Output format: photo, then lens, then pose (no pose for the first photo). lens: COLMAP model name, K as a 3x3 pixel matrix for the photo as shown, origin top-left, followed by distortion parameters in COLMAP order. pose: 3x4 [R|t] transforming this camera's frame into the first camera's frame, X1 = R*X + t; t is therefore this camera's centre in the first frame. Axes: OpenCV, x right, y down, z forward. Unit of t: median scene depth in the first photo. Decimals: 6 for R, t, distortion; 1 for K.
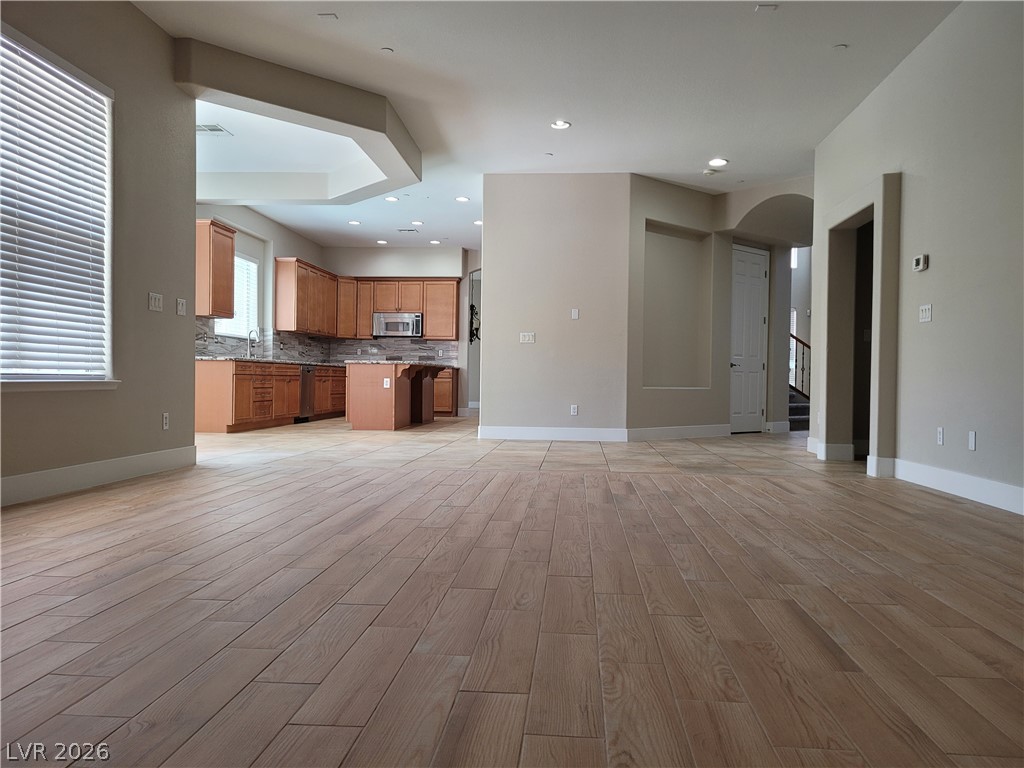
lens RADIAL K [[773.3, 0, 514.5], [0, 773.3, 387.3], [0, 0, 1]] dist [0.061839, -0.053196]
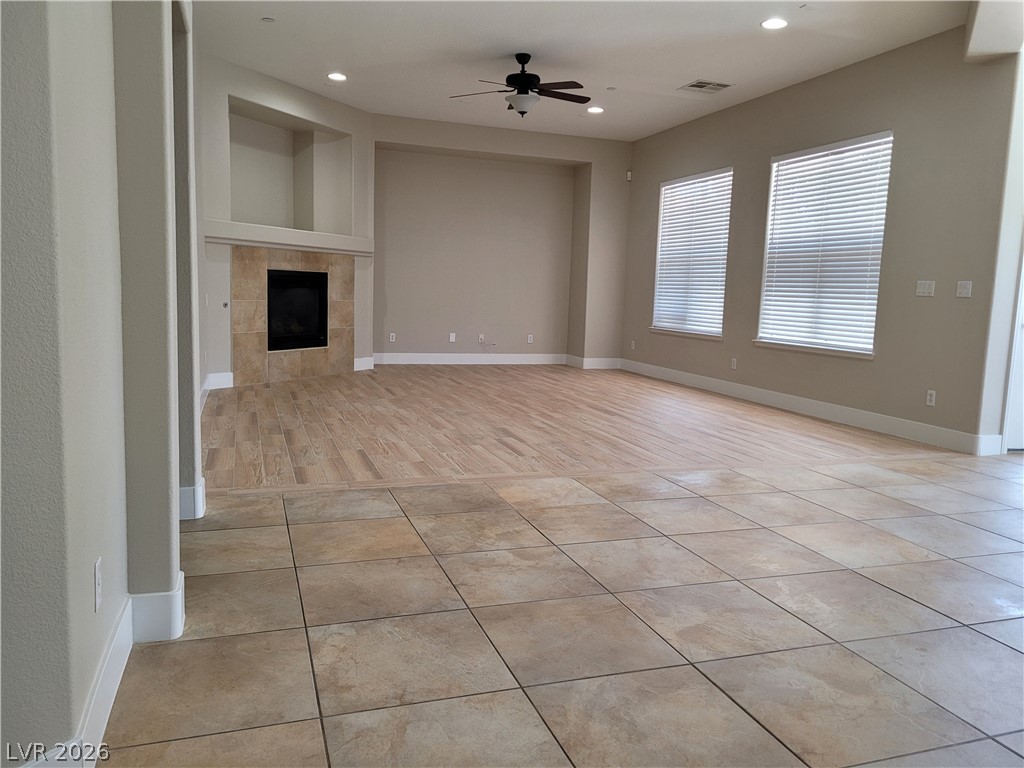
lens RADIAL K [[773.3, 0, 514.6], [0, 773.3, 382.1], [0, 0, 1]] dist [0.061839, -0.053196]
pose [[-0.911796, 0.002699, -0.410634, 0.593759], [-0.050478, 0.991658, 0.118602, -0.088429], [0.407529, 0.128869, -0.904054, 2.002988]]
